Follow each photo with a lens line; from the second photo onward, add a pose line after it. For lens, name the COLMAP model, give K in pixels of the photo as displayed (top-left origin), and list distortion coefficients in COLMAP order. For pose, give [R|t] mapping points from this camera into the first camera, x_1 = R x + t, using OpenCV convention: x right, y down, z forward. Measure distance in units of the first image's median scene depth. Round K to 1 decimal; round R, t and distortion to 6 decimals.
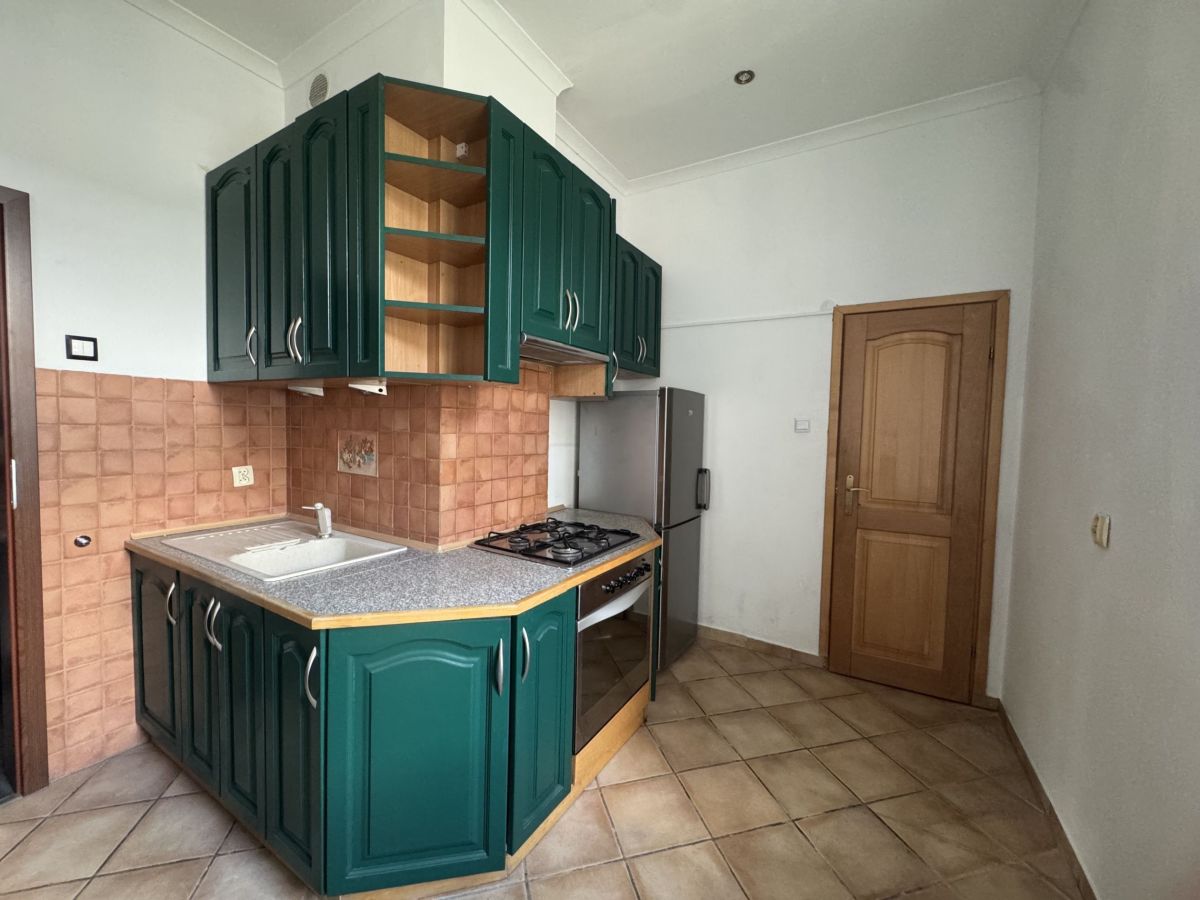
lens RADIAL K [[479.8, 0, 599.4], [0, 479.8, 453.7], [0, 0, 1]] dist [-0.003282, 0.000380]
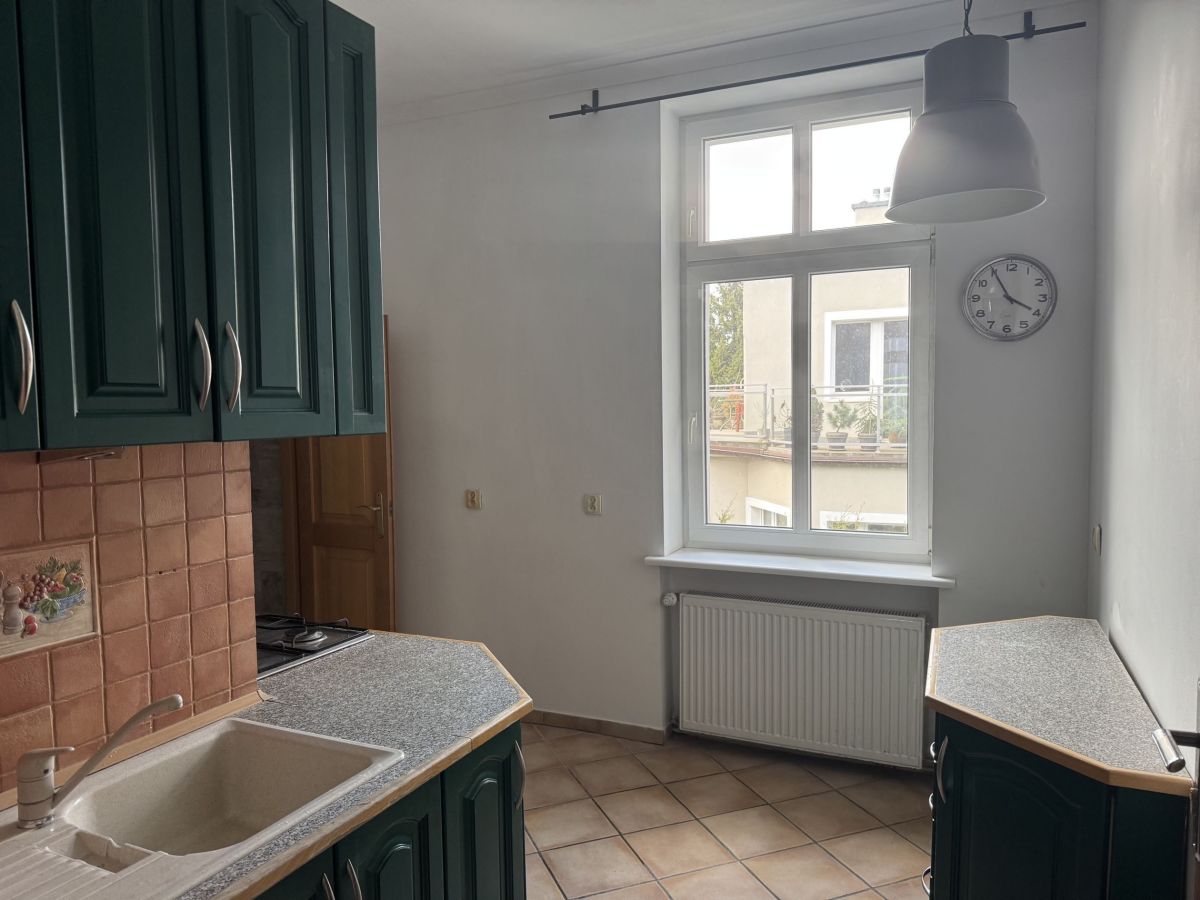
lens RADIAL K [[836.6, 0, 599.7], [0, 836.6, 451.0], [0, 0, 1]] dist [0.040215, -0.044661]
pose [[-0.117034, -0.080571, 0.989854, -1.315959], [0.051403, 0.994876, 0.087058, -0.175804], [-0.991797, 0.061070, -0.112293, 0.590340]]
